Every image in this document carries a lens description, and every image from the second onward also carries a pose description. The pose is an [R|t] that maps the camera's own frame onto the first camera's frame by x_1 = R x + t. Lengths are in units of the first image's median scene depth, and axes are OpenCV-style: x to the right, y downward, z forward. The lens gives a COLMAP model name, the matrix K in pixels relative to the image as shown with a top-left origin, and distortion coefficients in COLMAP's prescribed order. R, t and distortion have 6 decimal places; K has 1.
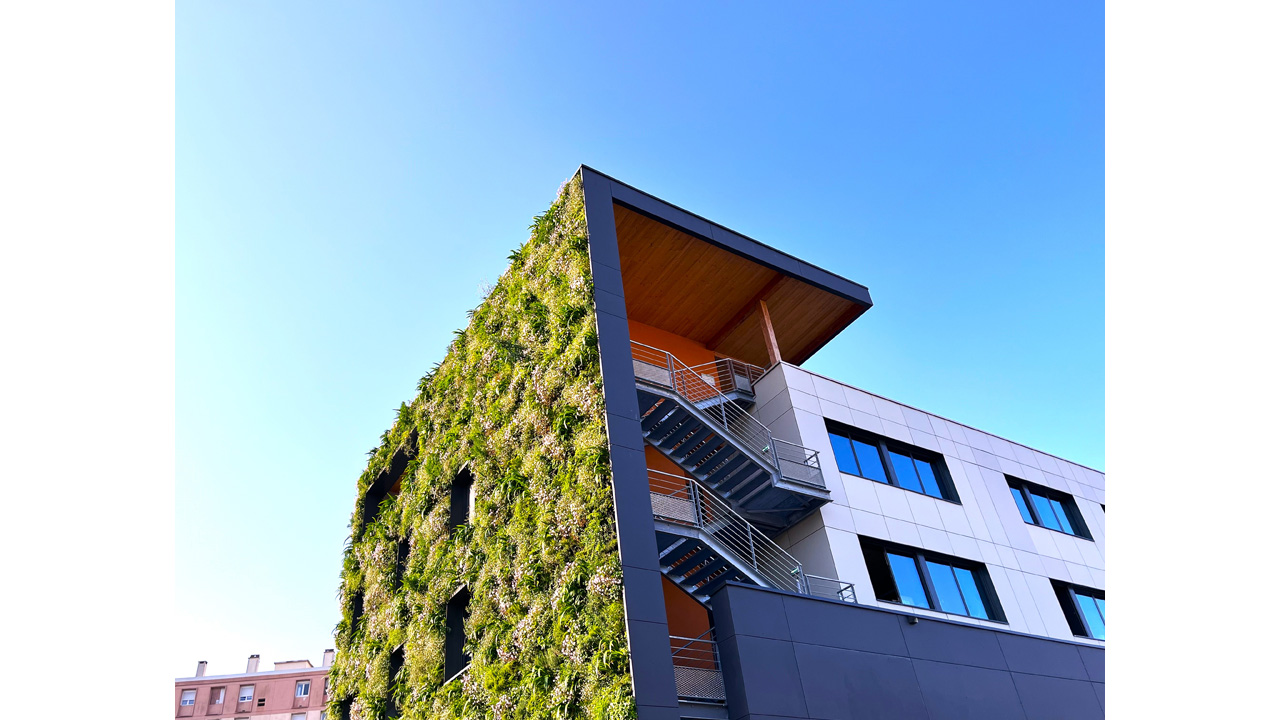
lens RADIAL K [[822.6, 0, 626.1], [0, 822.6, 363.9], [0, 0, 1]] dist [0.029899, -0.001079]
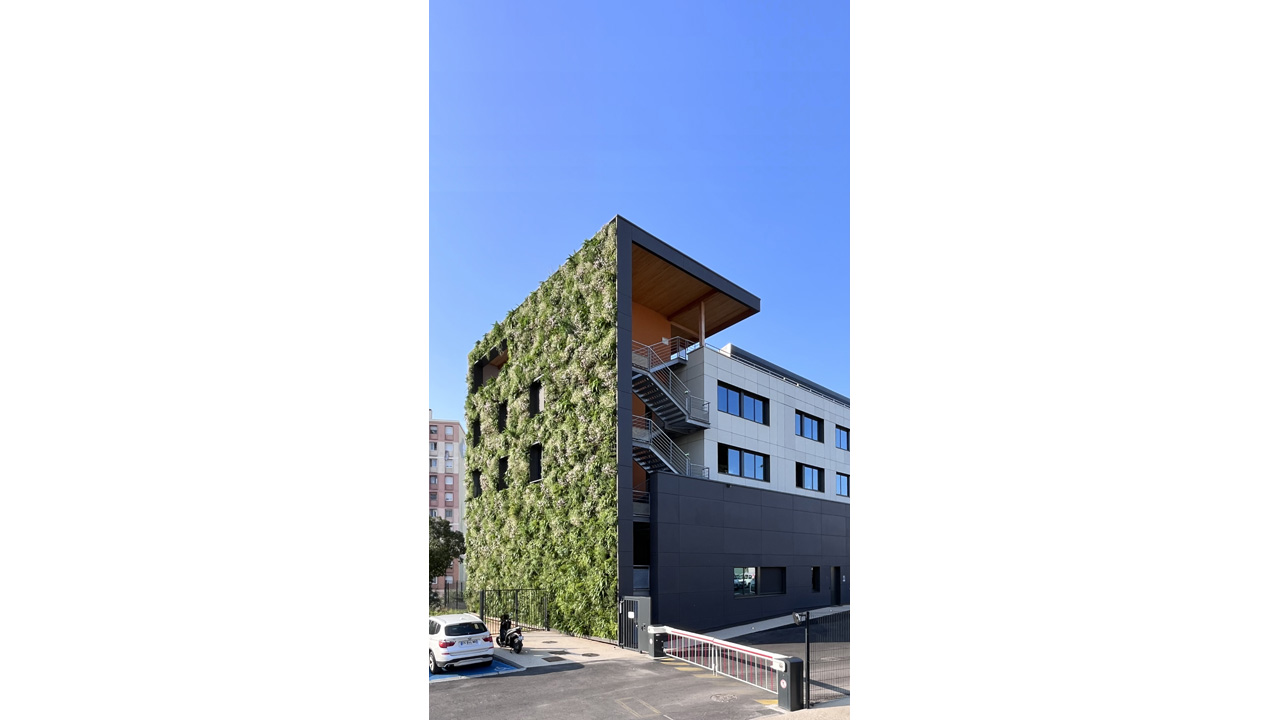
lens RADIAL K [[473.0, 0, 626.7], [0, 473.0, 561.8], [0, 0, 1]] dist [-0.000192, -0.000021]
pose [[0.988727, 0.095931, 0.114962, -0.078362], [-0.145378, 0.798836, 0.583718, -0.243205], [-0.035839, -0.593851, 0.803777, -0.208880]]
